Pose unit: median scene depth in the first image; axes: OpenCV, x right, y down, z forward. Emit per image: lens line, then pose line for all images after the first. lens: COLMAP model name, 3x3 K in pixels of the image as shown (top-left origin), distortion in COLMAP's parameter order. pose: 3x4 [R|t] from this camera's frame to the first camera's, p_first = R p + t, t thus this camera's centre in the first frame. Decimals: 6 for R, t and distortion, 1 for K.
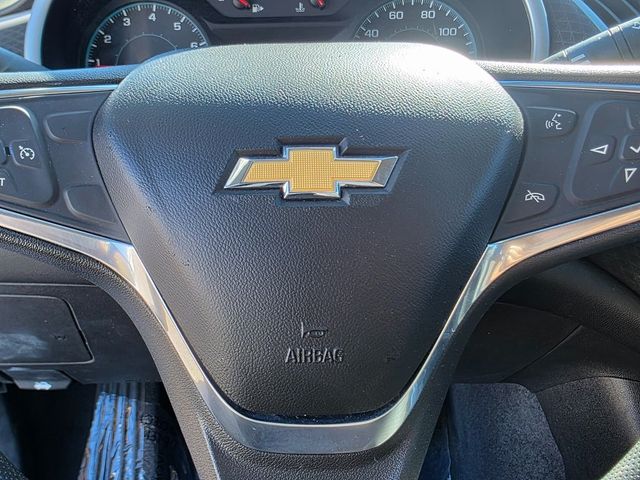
lens RADIAL K [[672.1, 0, 320.0], [0, 672.1, 240.0], [0, 0, 1]] dist [0.010970, -0.023903]
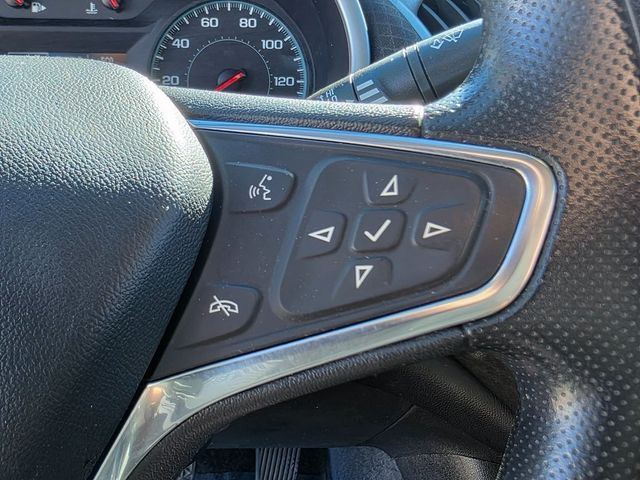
lens RADIAL K [[672.1, 0, 320.0], [0, 672.1, 240.0], [0, 0, 1]] dist [0.010970, -0.023903]
pose [[0.994028, 0.002023, 0.109108, 0.158892], [-0.000569, 0.999911, -0.013362, -0.055604], [-0.109126, 0.013220, 0.993940, 0.166658]]
